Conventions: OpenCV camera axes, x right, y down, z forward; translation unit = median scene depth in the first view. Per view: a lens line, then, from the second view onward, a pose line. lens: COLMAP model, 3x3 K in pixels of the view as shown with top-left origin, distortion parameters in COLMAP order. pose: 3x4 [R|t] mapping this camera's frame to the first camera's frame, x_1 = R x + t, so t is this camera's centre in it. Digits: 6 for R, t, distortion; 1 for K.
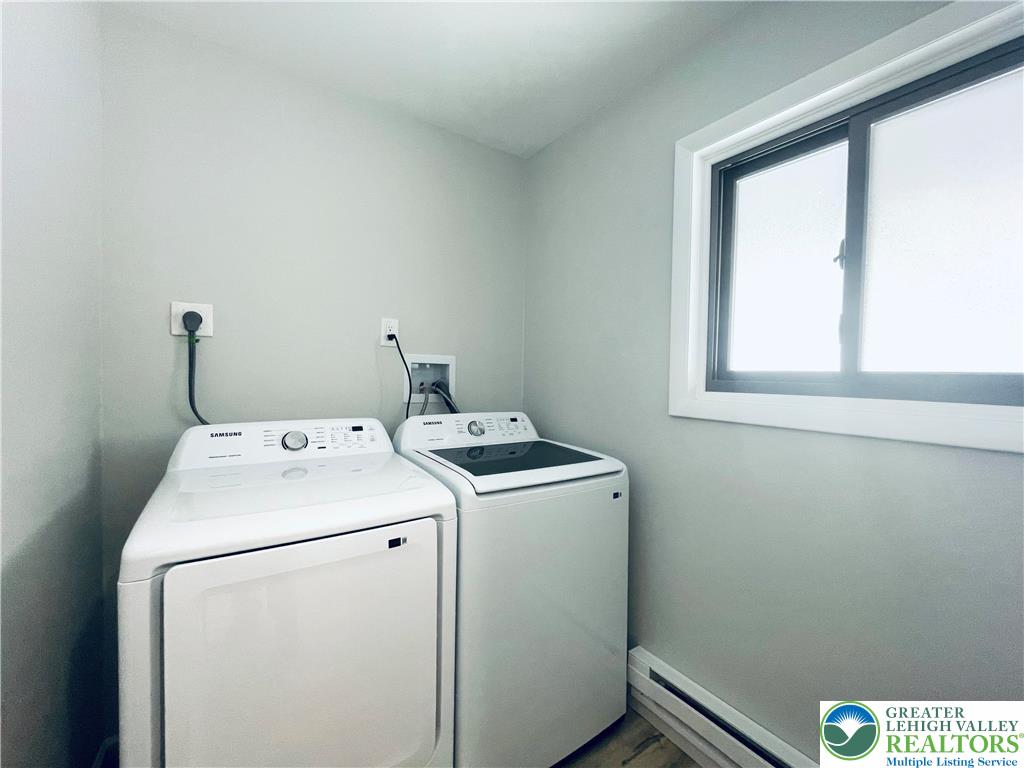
lens RADIAL K [[414.7, 0, 511.7], [0, 414.7, 382.8], [0, 0, 1]] dist [-0.000395, -0.000369]
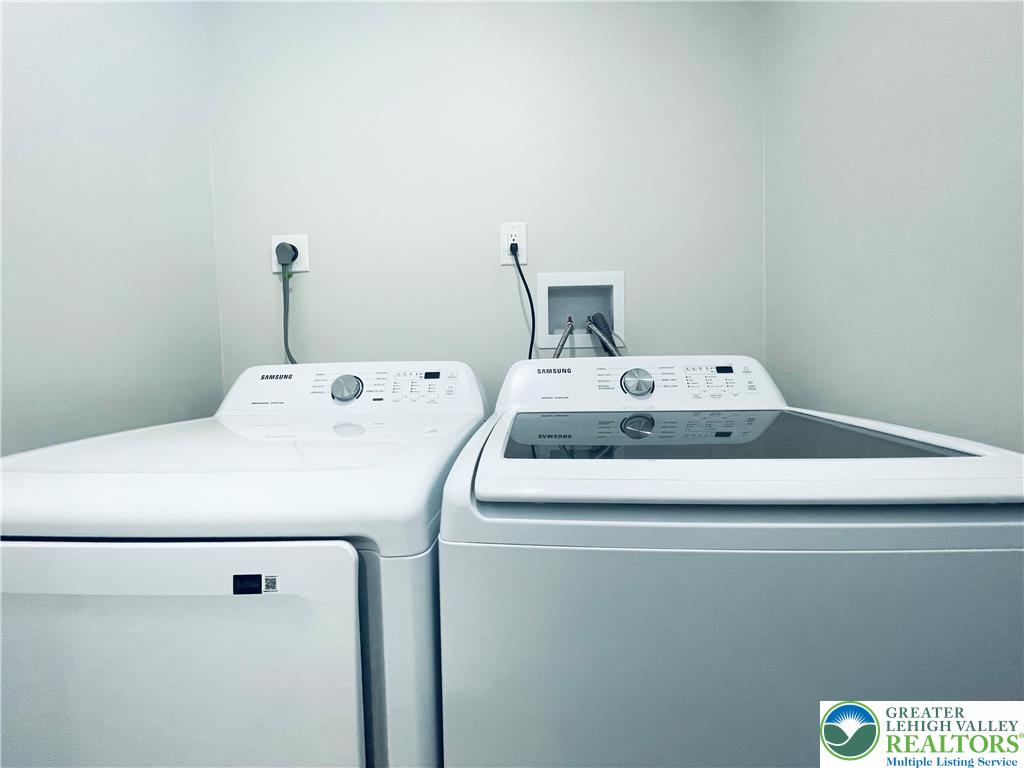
lens RADIAL K [[414.7, 0, 511.7], [0, 414.7, 382.8], [0, 0, 1]] dist [-0.000395, -0.000369]
pose [[0.796919, -0.011921, -0.603969, 0.132919], [0.022430, 0.999700, 0.009865, 0.120856], [0.603670, -0.021409, 0.796947, 0.556991]]
